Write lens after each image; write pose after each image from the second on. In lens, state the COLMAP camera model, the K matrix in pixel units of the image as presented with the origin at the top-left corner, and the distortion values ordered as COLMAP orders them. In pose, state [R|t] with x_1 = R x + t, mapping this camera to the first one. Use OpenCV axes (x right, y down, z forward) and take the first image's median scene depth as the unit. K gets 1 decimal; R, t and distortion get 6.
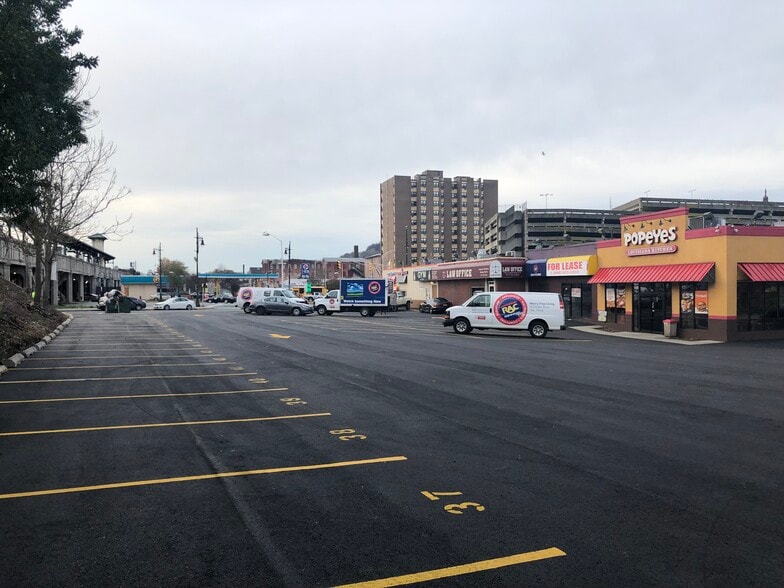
lens RADIAL K [[647.8, 0, 388.1], [0, 647.8, 289.8], [0, 0, 1]] dist [0.035223, 0.001440]
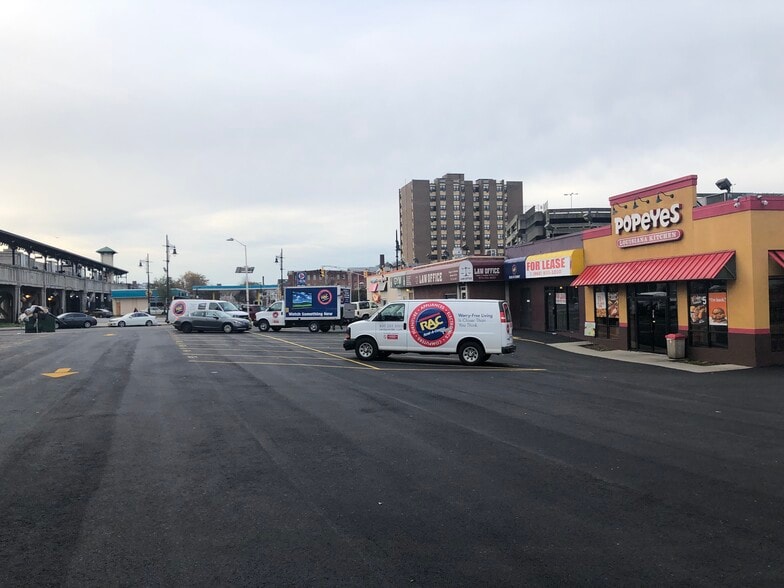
lens RADIAL K [[647.8, 0, 388.1], [0, 647.8, 289.8], [0, 0, 1]] dist [0.035223, 0.001440]
pose [[0.998031, -0.019679, -0.059558, 0.137350], [0.018760, 0.999697, -0.015943, 0.002488], [0.059853, 0.014795, 0.998098, 0.227364]]
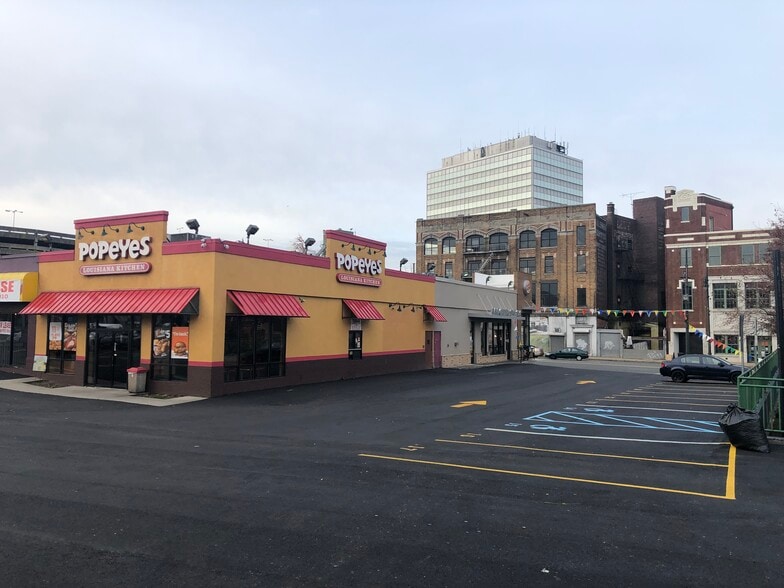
lens RADIAL K [[647.8, 0, 388.1], [0, 647.8, 289.8], [0, 0, 1]] dist [0.035223, 0.001440]
pose [[0.733480, 0.054519, 0.677521, 0.127656], [-0.015235, 0.997846, -0.063802, 0.002378], [-0.679541, 0.036476, 0.732731, 0.254017]]
